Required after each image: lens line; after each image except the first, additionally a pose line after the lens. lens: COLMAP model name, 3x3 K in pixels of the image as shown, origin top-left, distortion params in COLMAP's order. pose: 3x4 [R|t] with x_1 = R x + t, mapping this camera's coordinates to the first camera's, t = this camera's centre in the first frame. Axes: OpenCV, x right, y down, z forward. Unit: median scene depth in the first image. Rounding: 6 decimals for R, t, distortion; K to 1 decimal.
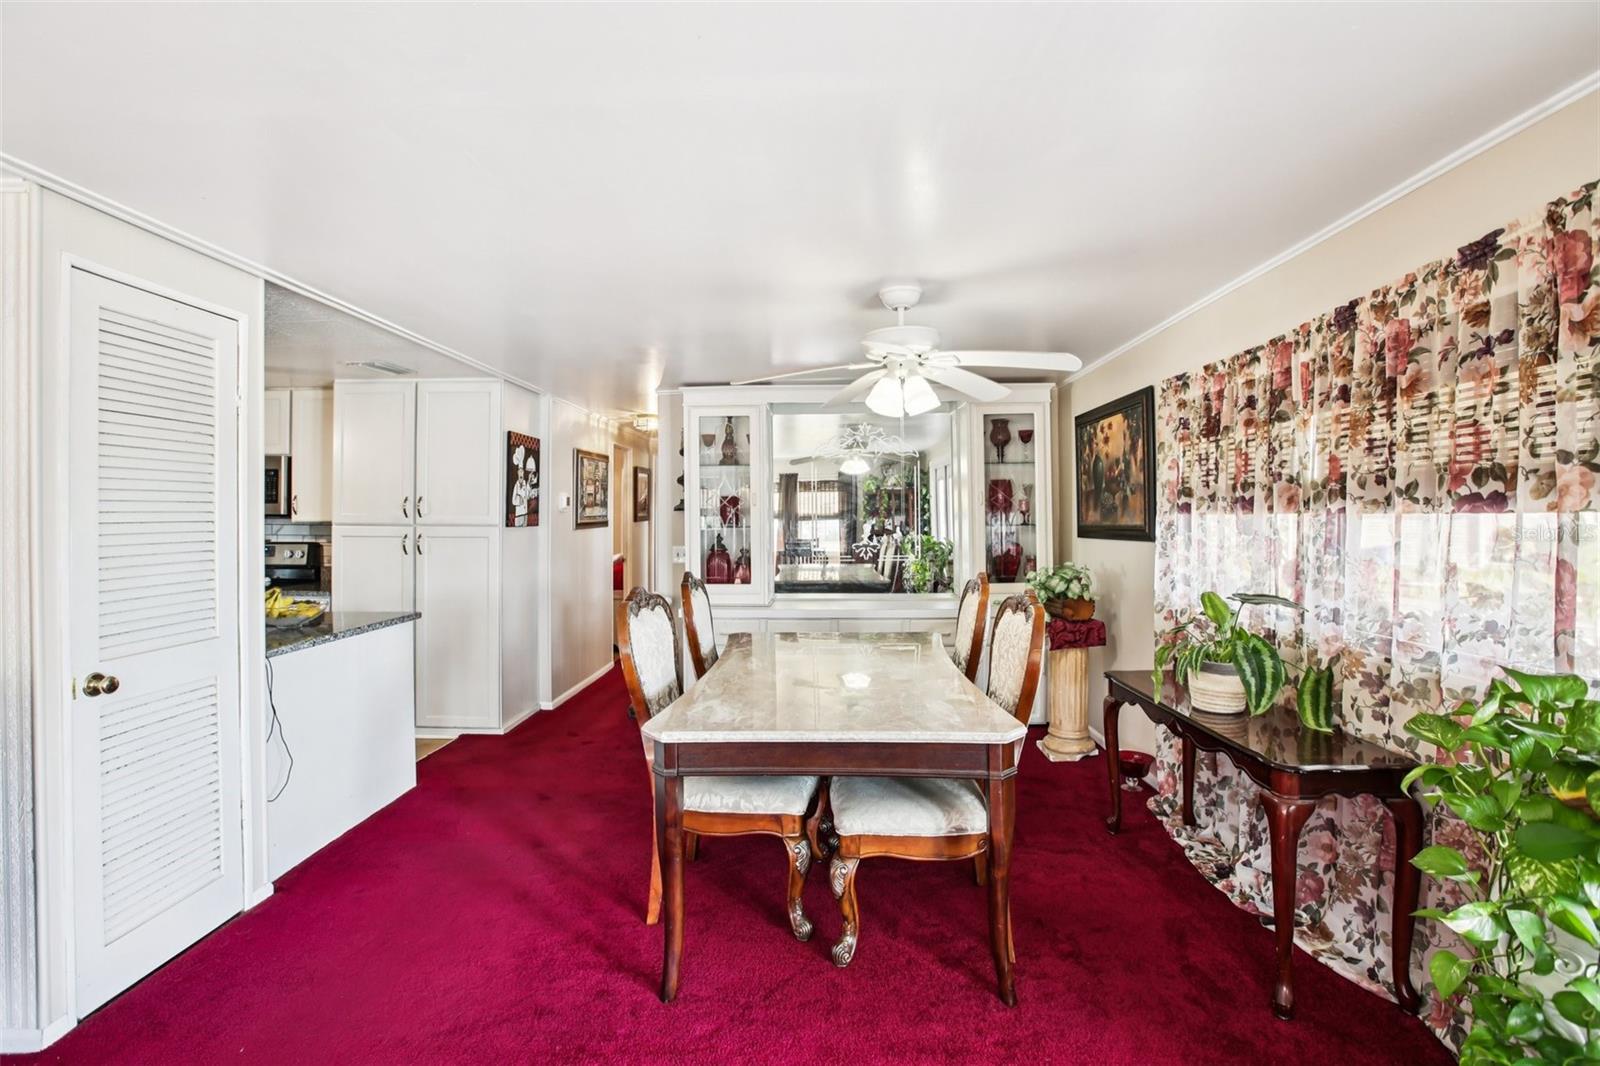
lens RADIAL K [[737.2, 0, 800.6], [0, 737.2, 515.9], [0, 0, 1]] dist [-0.047317, 0.015341]
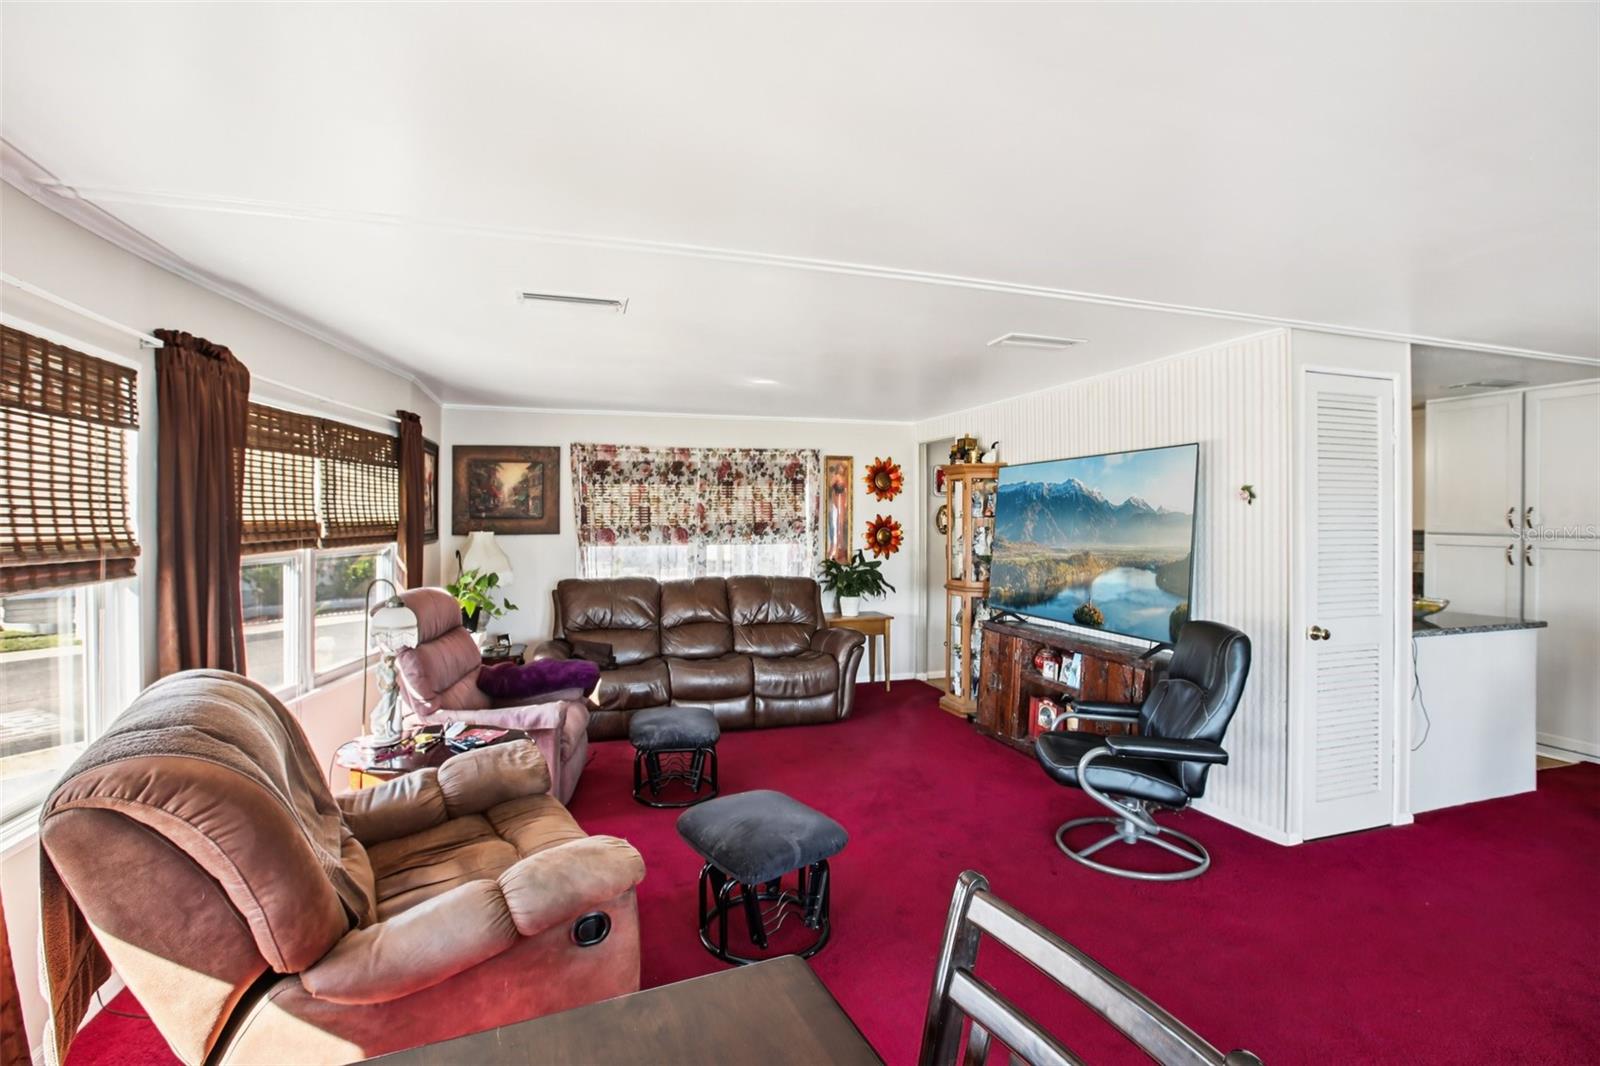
lens RADIAL K [[737.2, 0, 793.1], [0, 737.2, 510.2], [0, 0, 1]] dist [-0.047317, 0.015341]
pose [[0.334757, -0.005545, -0.942288, 0.088789], [-0.009900, 0.999907, -0.009401, -0.005440], [0.942252, 0.012476, 0.334671, -0.439645]]
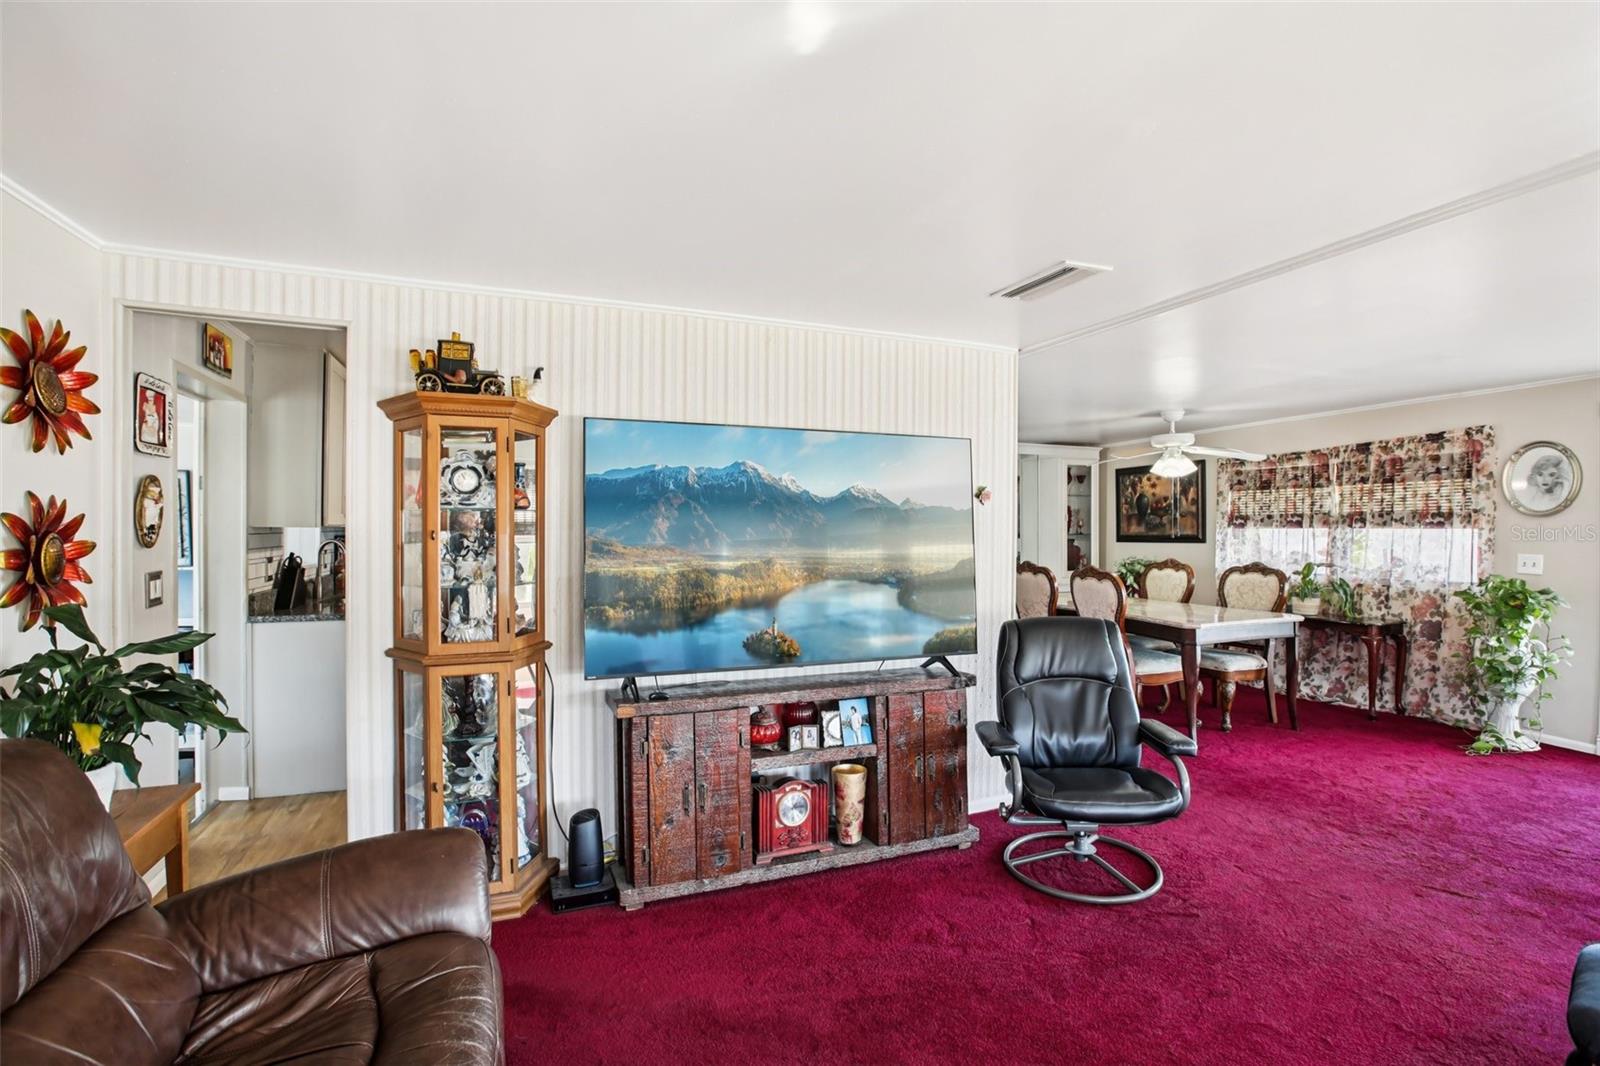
lens RADIAL K [[737.2, 0, 797.2], [0, 737.2, 533.7], [0, 0, 1]] dist [-0.047317, 0.015341]
pose [[0.915596, 0.005530, 0.402061, -1.575767], [-0.008305, 0.999952, 0.005157, 0.014460], [-0.402013, -0.008061, 0.915598, -0.372864]]
